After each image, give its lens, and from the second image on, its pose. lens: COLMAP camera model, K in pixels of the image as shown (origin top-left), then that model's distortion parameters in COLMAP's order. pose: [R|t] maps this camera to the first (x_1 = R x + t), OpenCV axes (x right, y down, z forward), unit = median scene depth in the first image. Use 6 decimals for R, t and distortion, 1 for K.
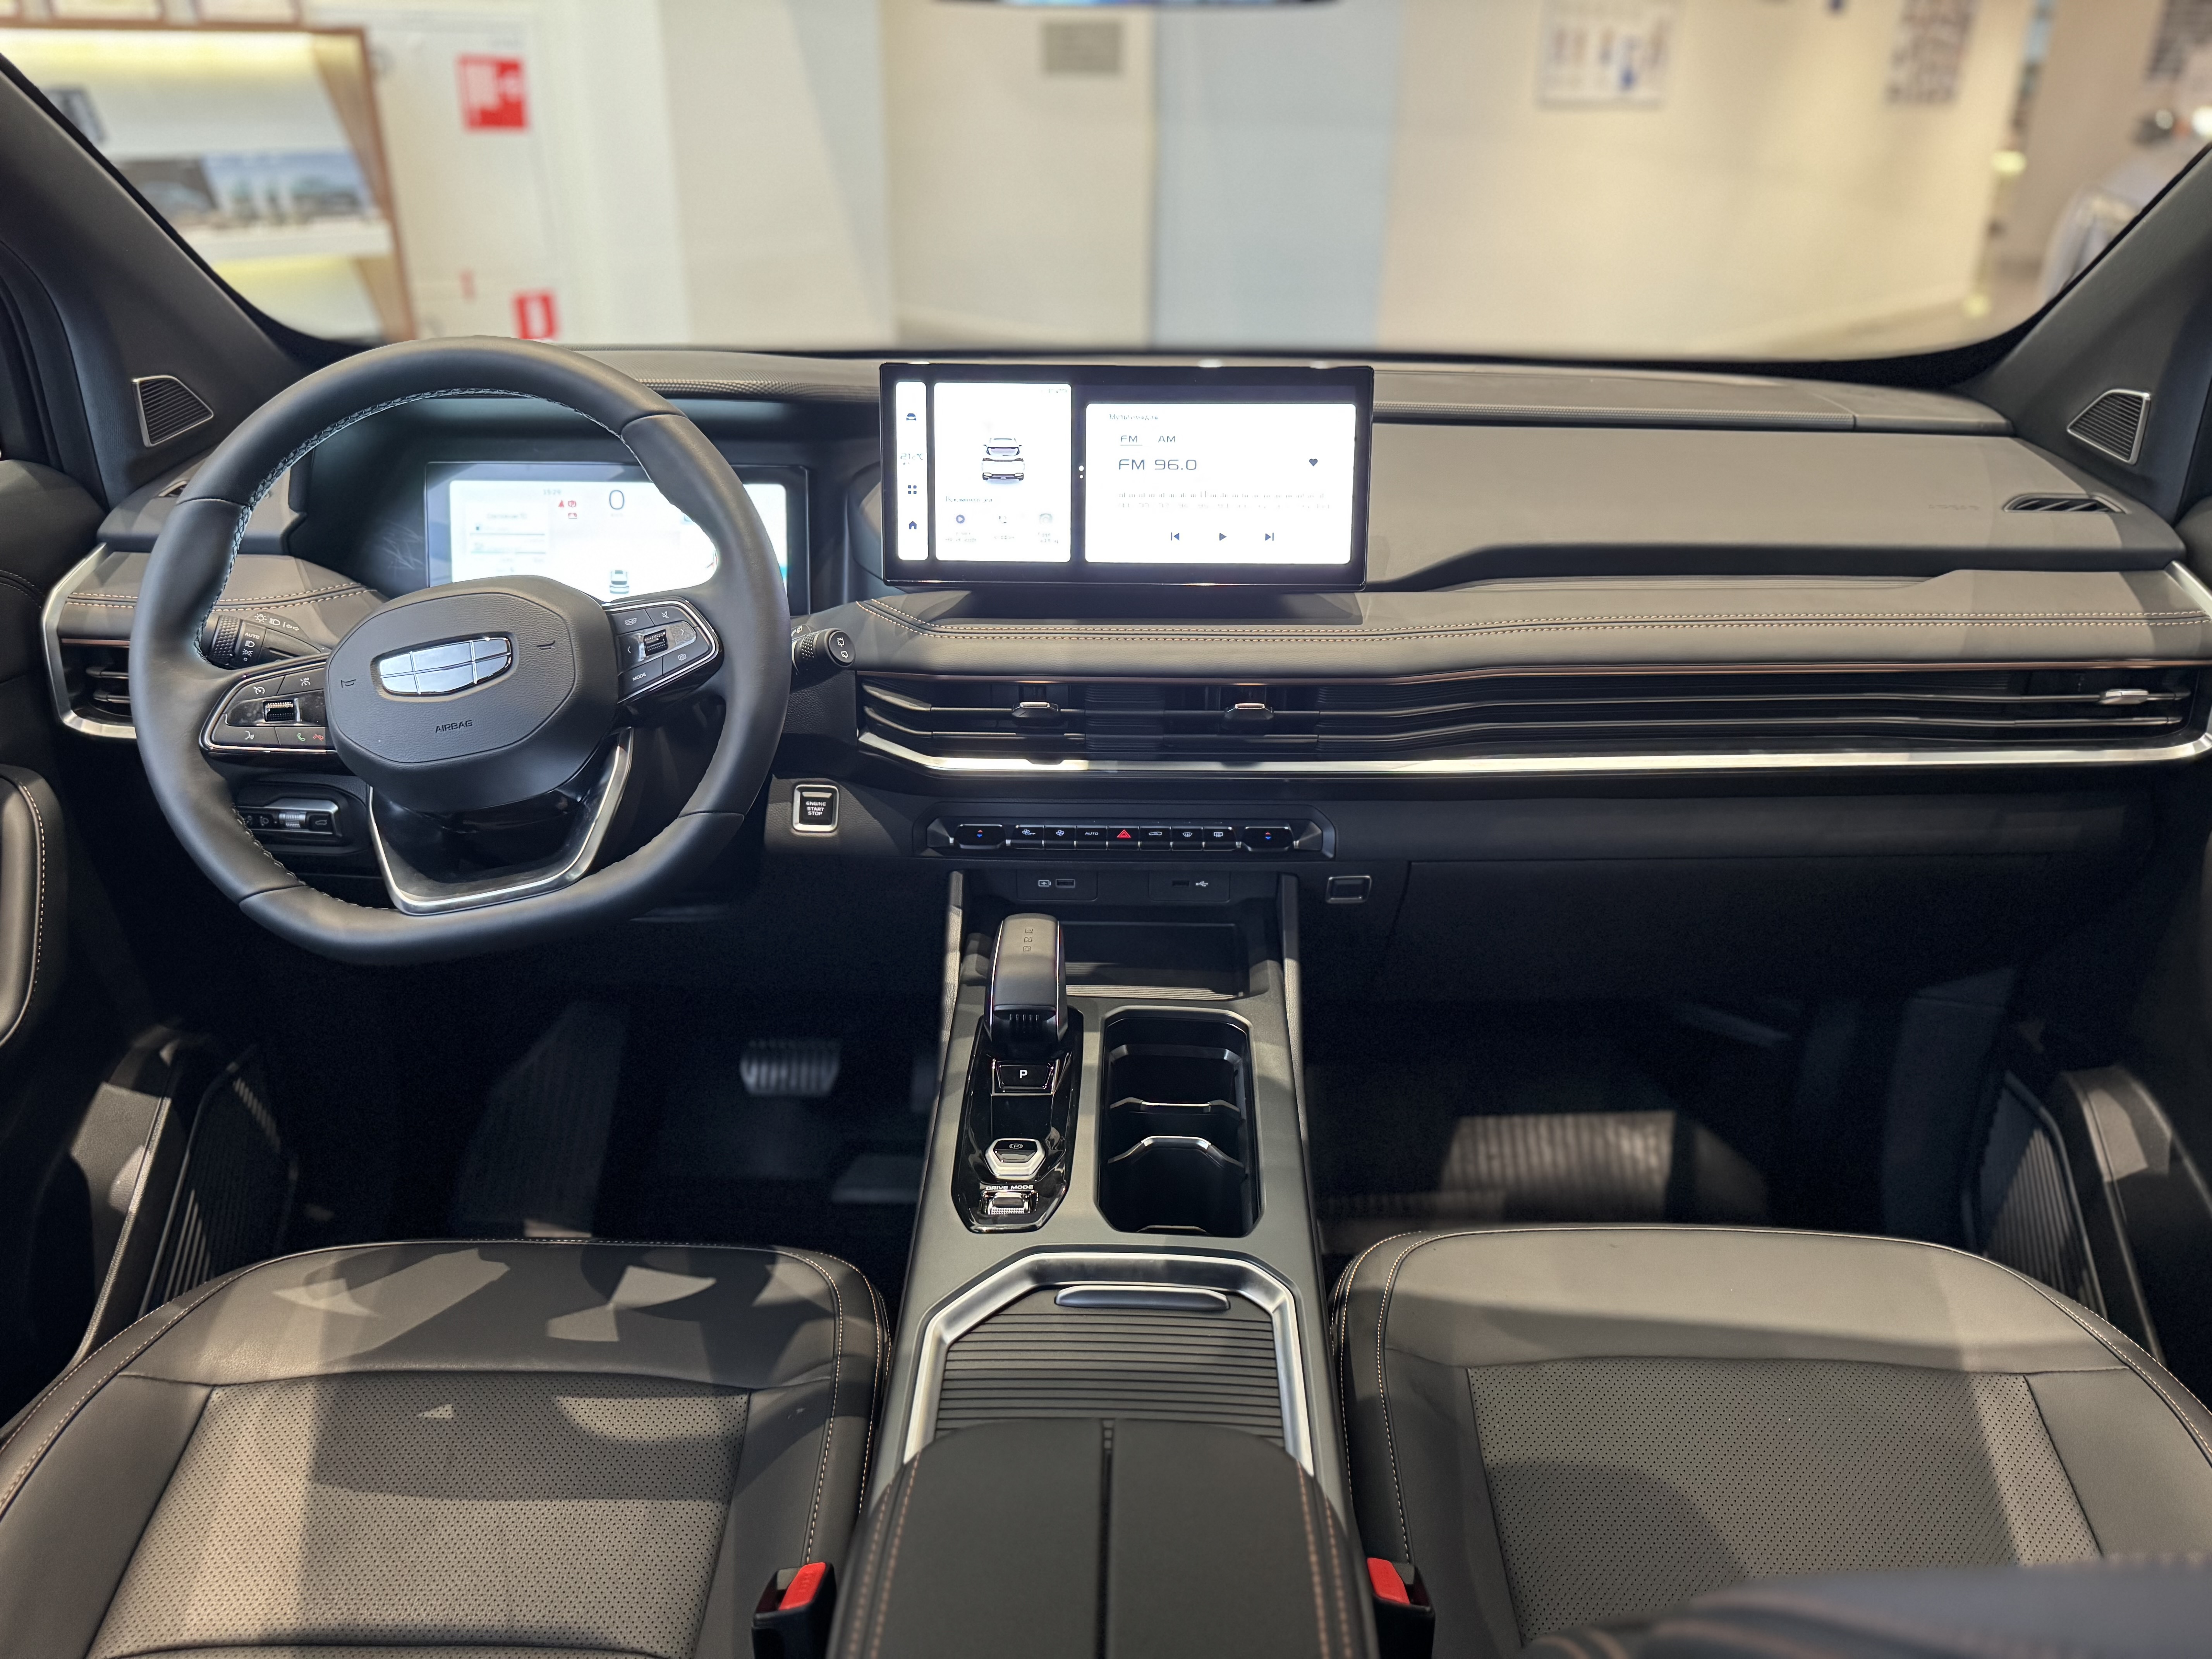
lens RADIAL K [[1572.1, 0, 1104.0], [0, 1572.1, 796.8], [0, 0, 1]] dist [0.002710, -0.000088]
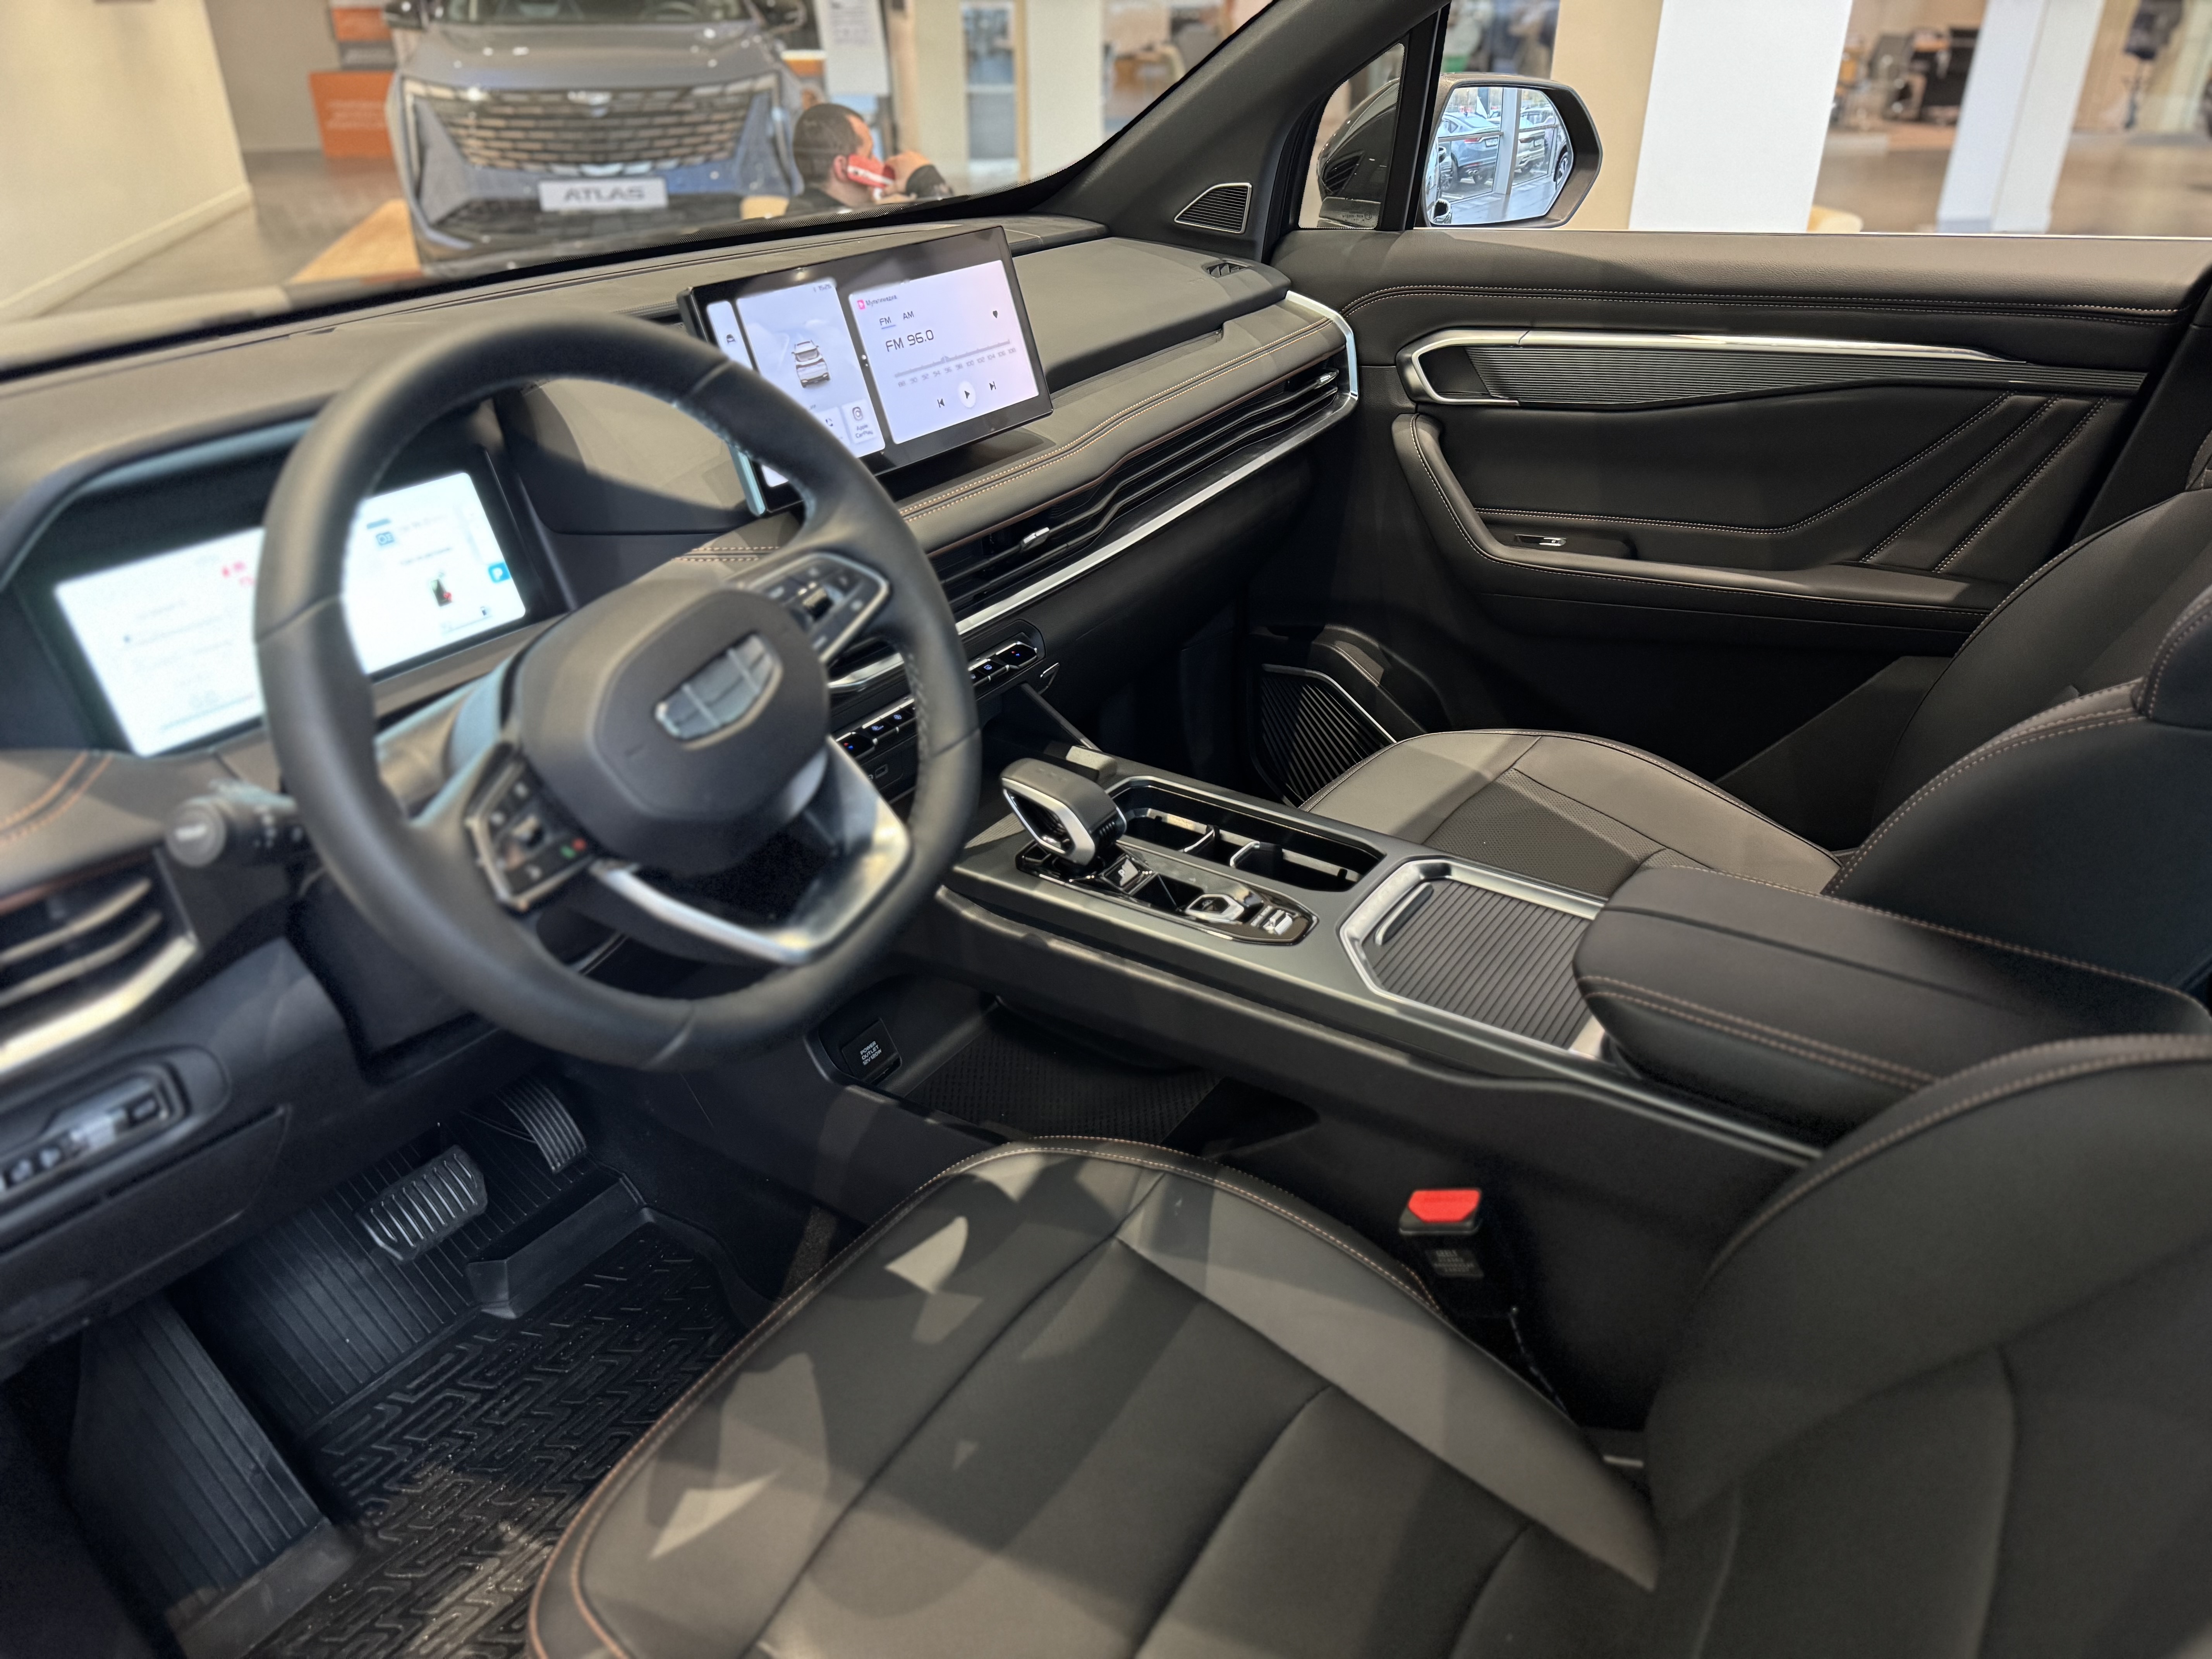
lens RADIAL K [[1535.8, 0, 1106.0], [0, 1535.8, 829.5], [0, 0, 1]] dist [0.036247, 0.000560]
pose [[0.528546, -0.414334, 0.740923, -0.806747], [0.352005, 0.901198, 0.252854, -0.128458], [-0.772484, 0.127164, 0.622172, 0.280642]]
